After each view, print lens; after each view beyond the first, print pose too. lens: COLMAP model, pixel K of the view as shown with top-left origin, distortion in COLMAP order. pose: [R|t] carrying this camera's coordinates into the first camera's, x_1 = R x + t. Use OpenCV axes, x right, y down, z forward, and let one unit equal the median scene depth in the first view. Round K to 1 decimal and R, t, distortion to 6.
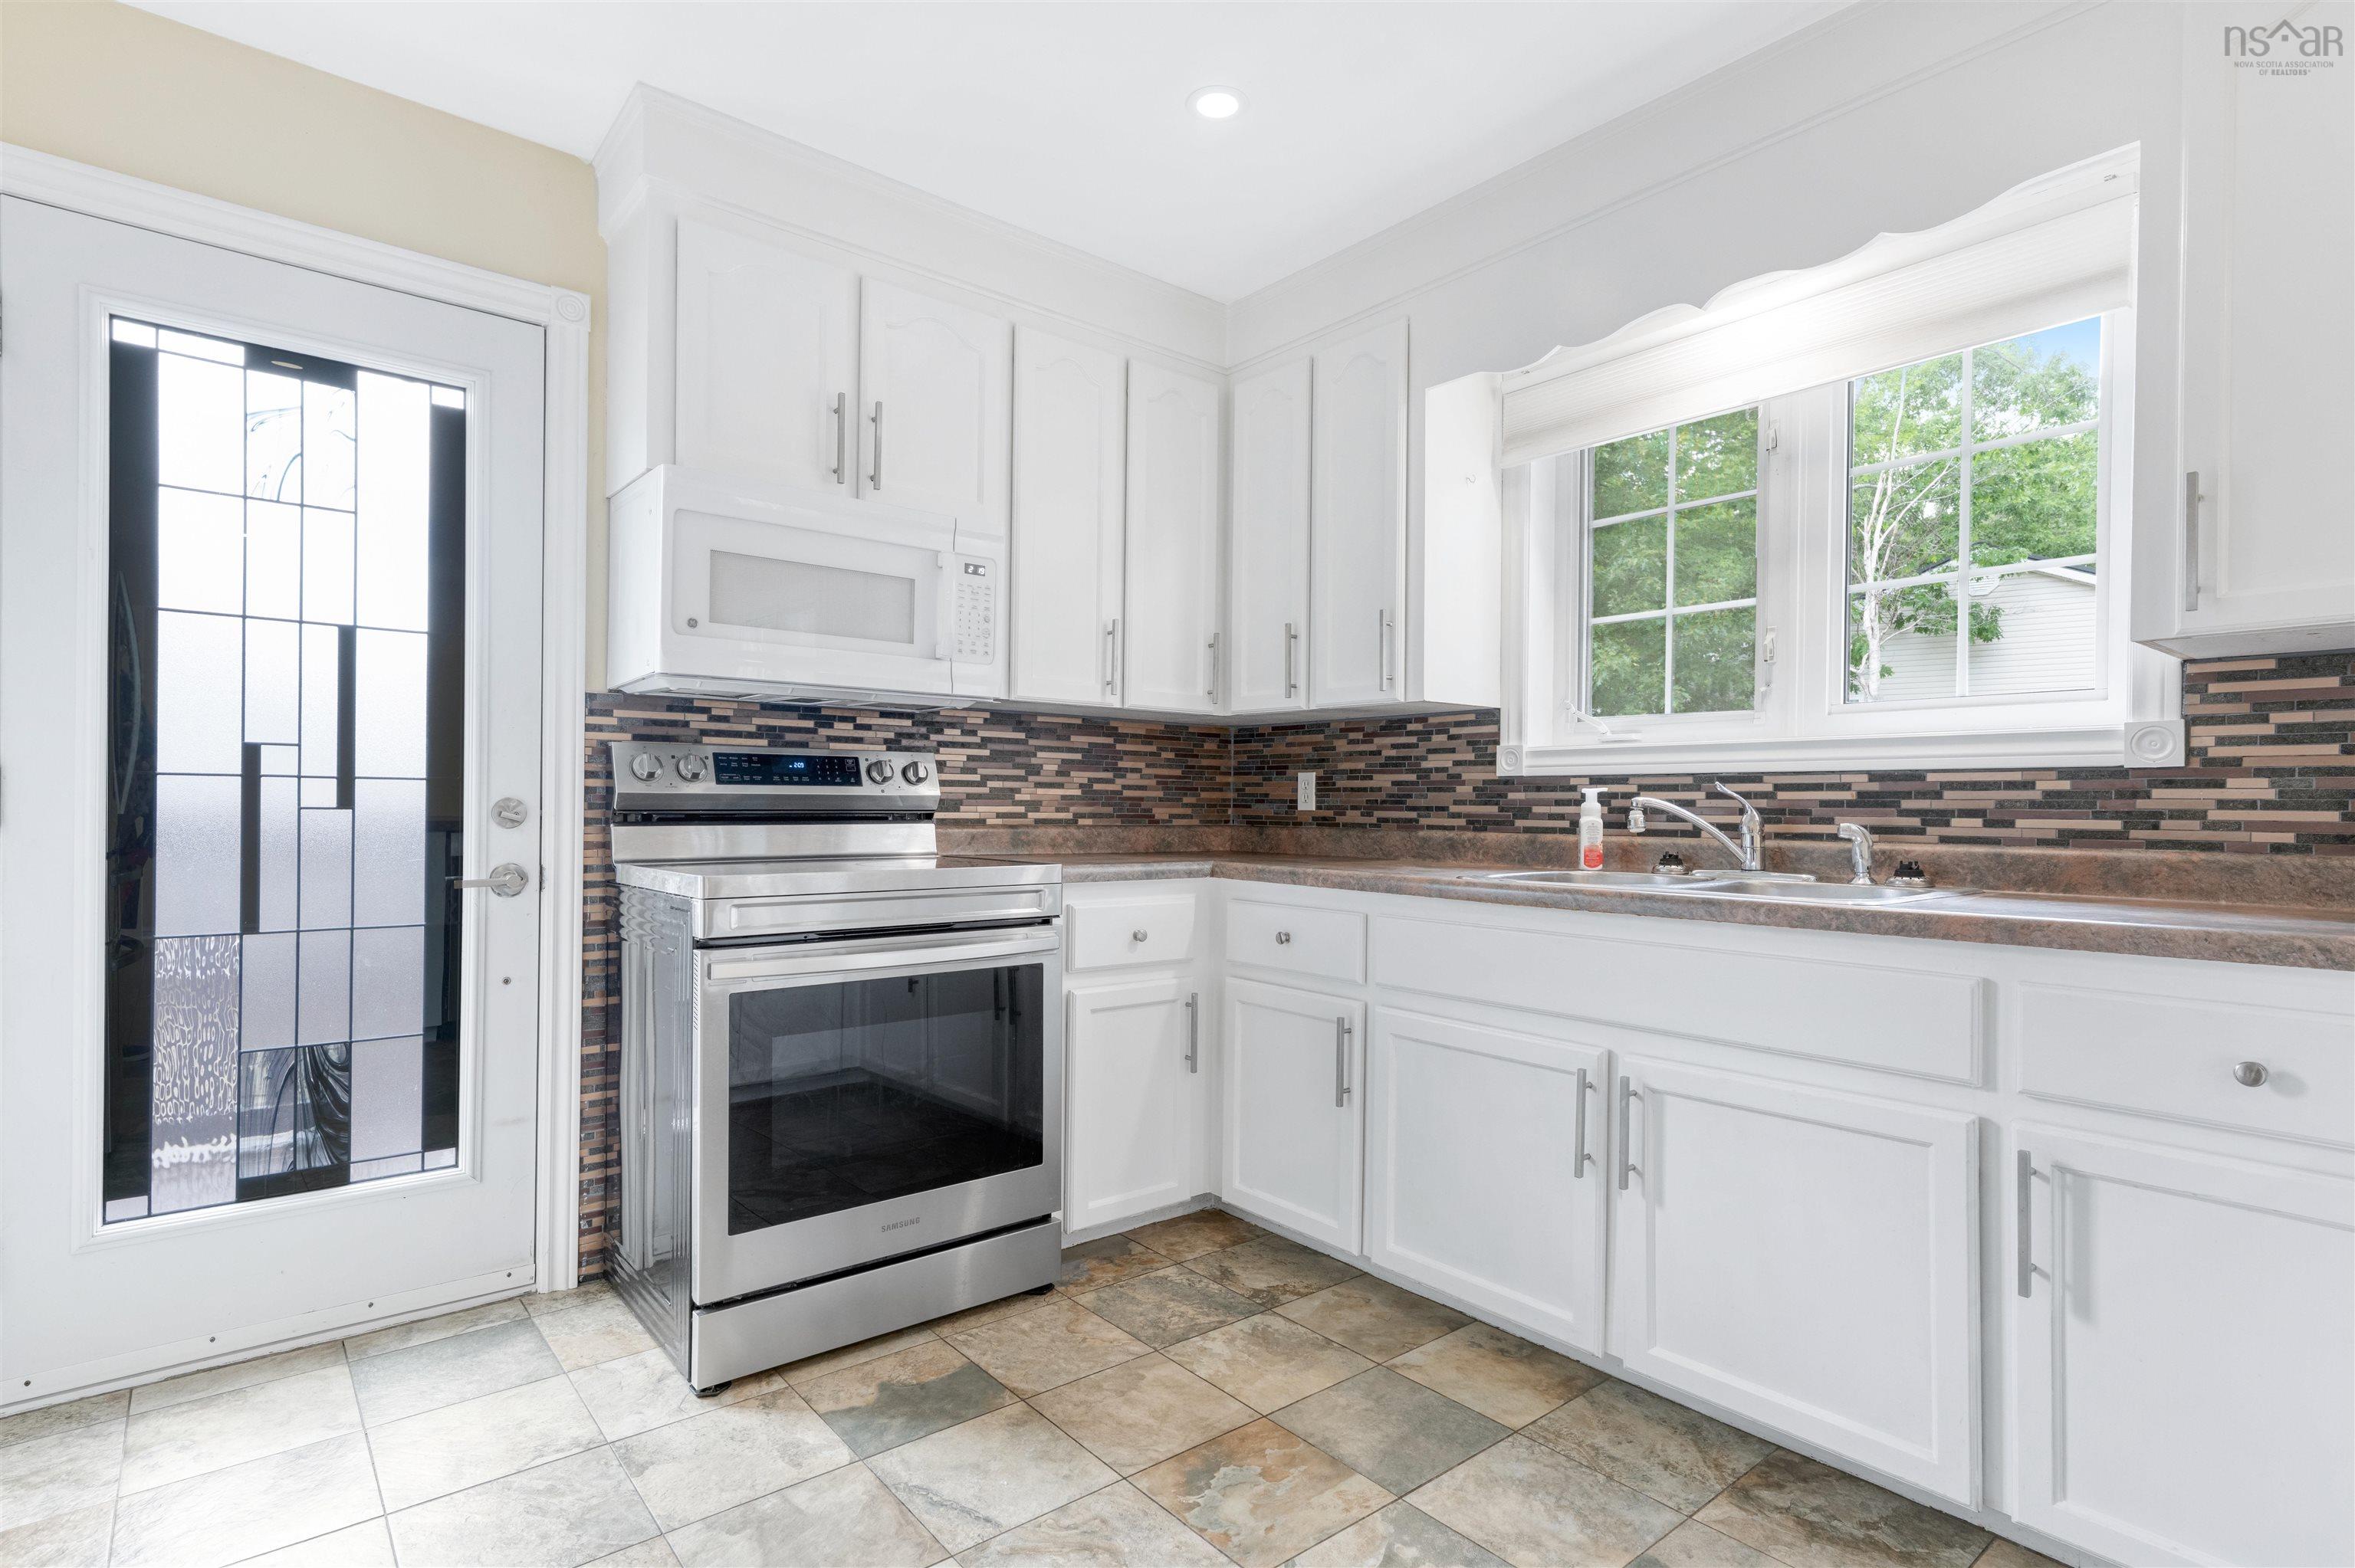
lens RADIAL K [[1149.7, 0, 1175.8], [0, 1149.7, 800.4], [0, 0, 1]] dist [0.008895, 0.001907]
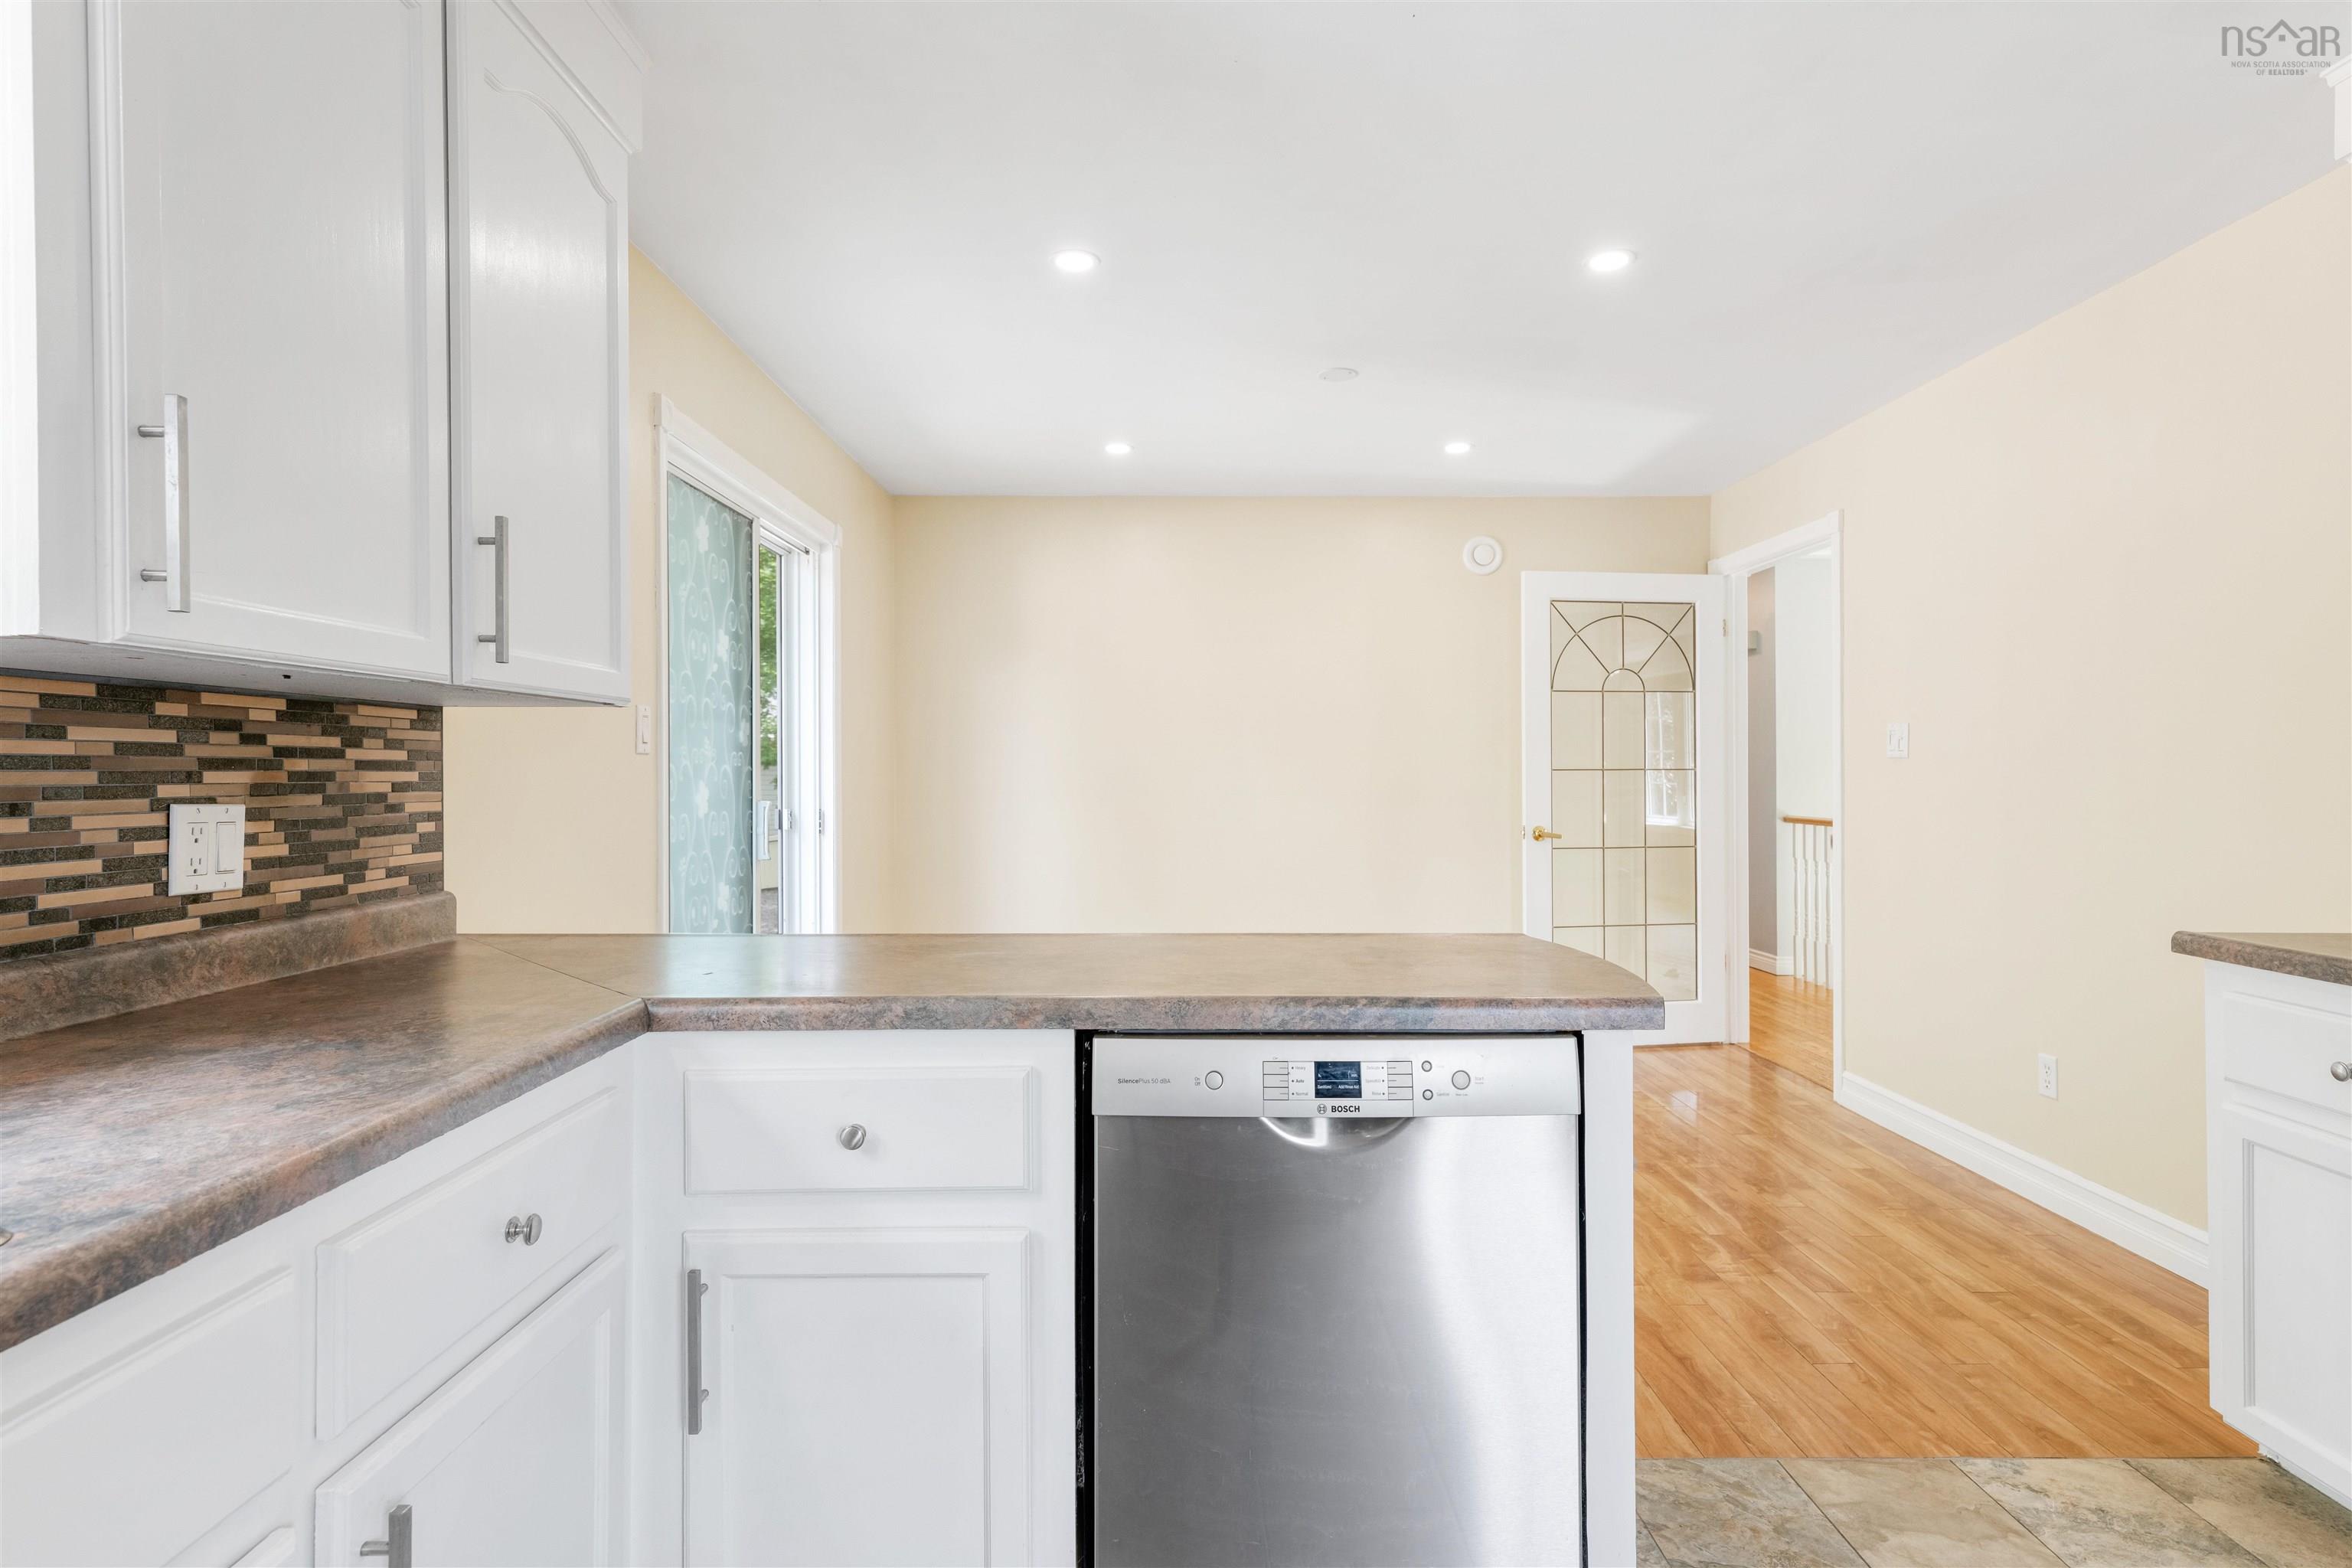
lens RADIAL K [[1237.5, 0, 1200.0], [0, 1237.5, 775.3], [0, 0, 1]] dist [0.013473, 0.001642]
pose [[-0.782271, -0.010189, 0.622855, 0.001089], [-0.010370, 0.999941, 0.003334, -0.052409], [-0.622852, -0.003851, -0.782330, 0.763202]]
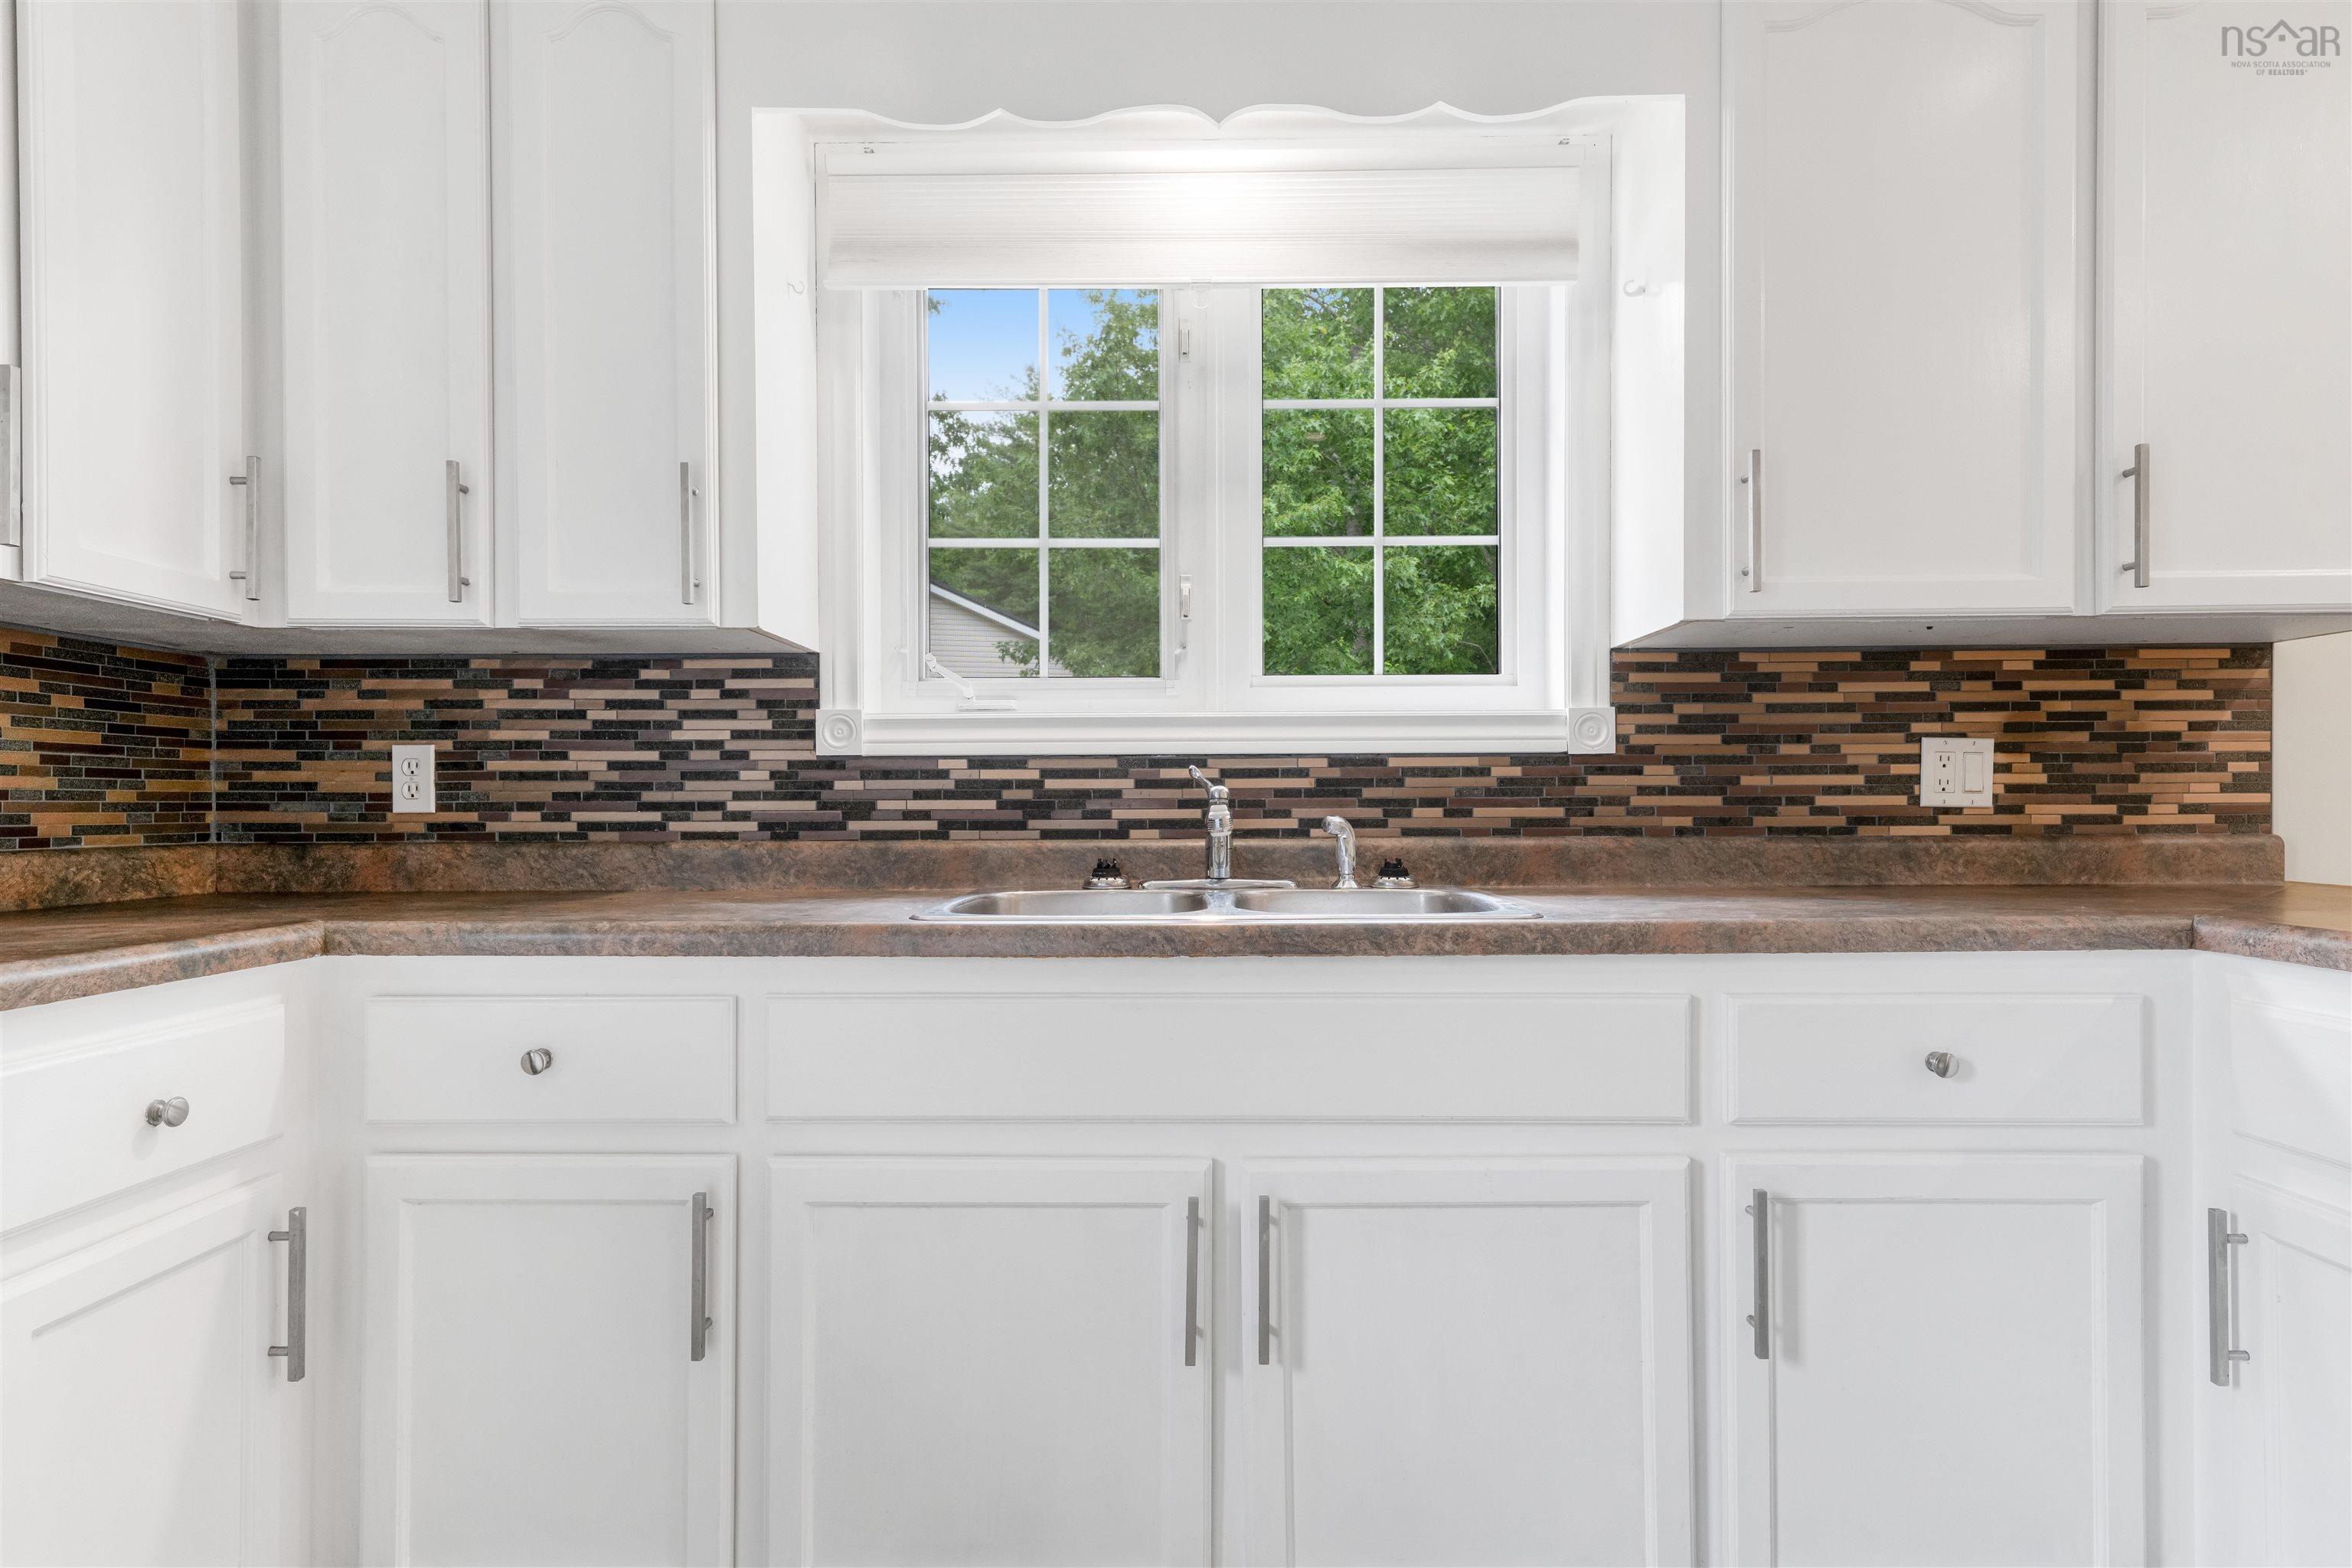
lens RADIAL K [[1237.5, 0, 1180.7], [0, 1237.5, 807.9], [0, 0, 1]] dist [0.013473, 0.001642]
pose [[0.640210, -0.015445, 0.768044, -0.157496], [0.006625, 0.999872, 0.014585, 0.000036], [-0.768171, -0.004249, 0.640230, 0.449036]]
